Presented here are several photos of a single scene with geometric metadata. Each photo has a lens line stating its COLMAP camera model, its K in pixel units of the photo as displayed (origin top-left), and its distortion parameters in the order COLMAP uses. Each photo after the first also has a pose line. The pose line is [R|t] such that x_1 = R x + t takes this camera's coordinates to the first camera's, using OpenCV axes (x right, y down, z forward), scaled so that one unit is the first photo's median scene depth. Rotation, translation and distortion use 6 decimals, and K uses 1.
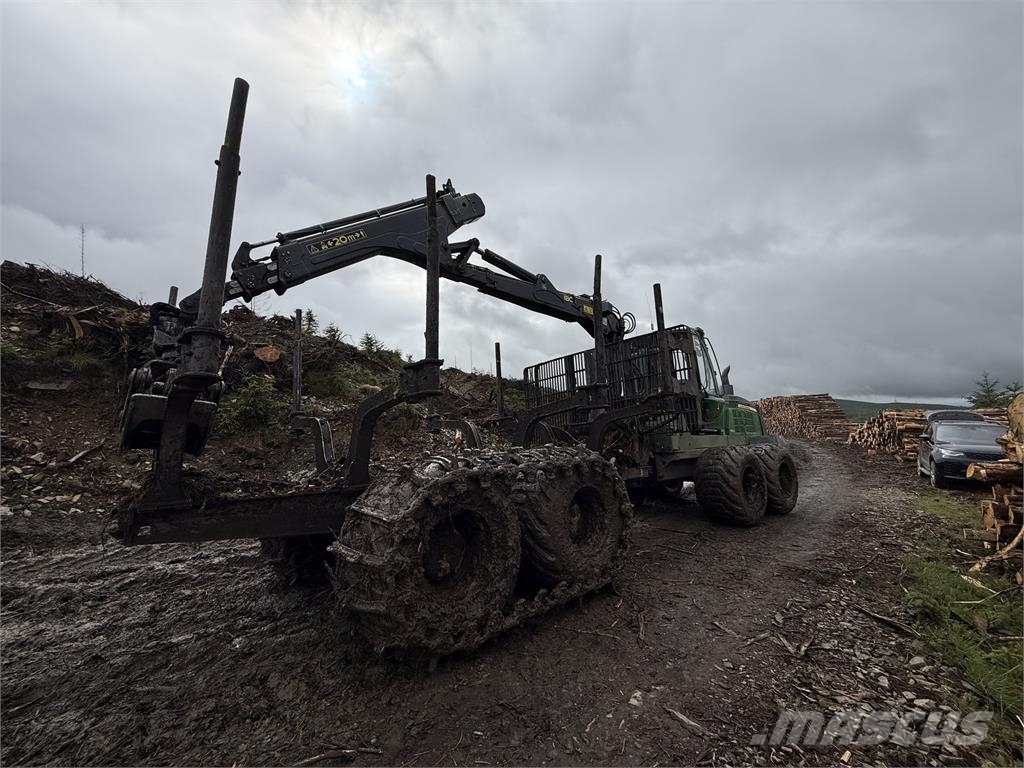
lens RADIAL K [[408.1, 0, 509.6], [0, 408.1, 385.3], [0, 0, 1]] dist [0.000104, -0.000080]
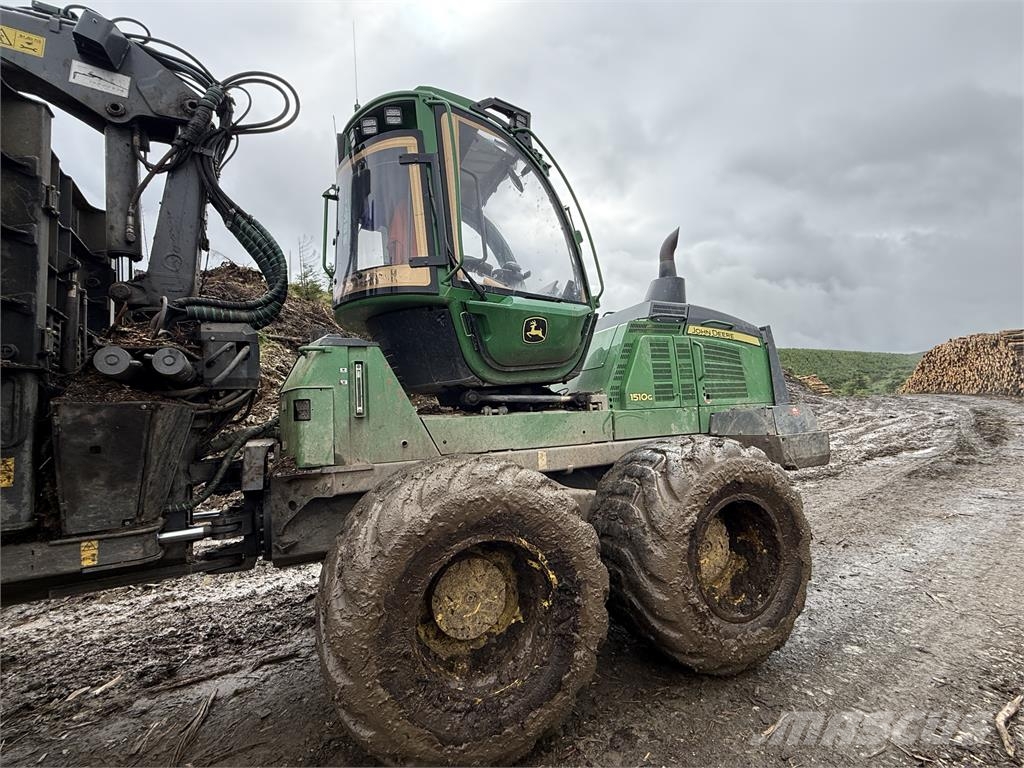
lens RADIAL K [[461.3, 0, 511.3], [0, 461.3, 386.7], [0, 0, 1]] dist [0.000227, -0.000485]
pose [[0.972452, -0.029822, -0.231189, 0.525060], [0.050253, 0.995282, 0.082994, 0.062286], [0.227623, -0.092325, 0.969363, 0.573405]]
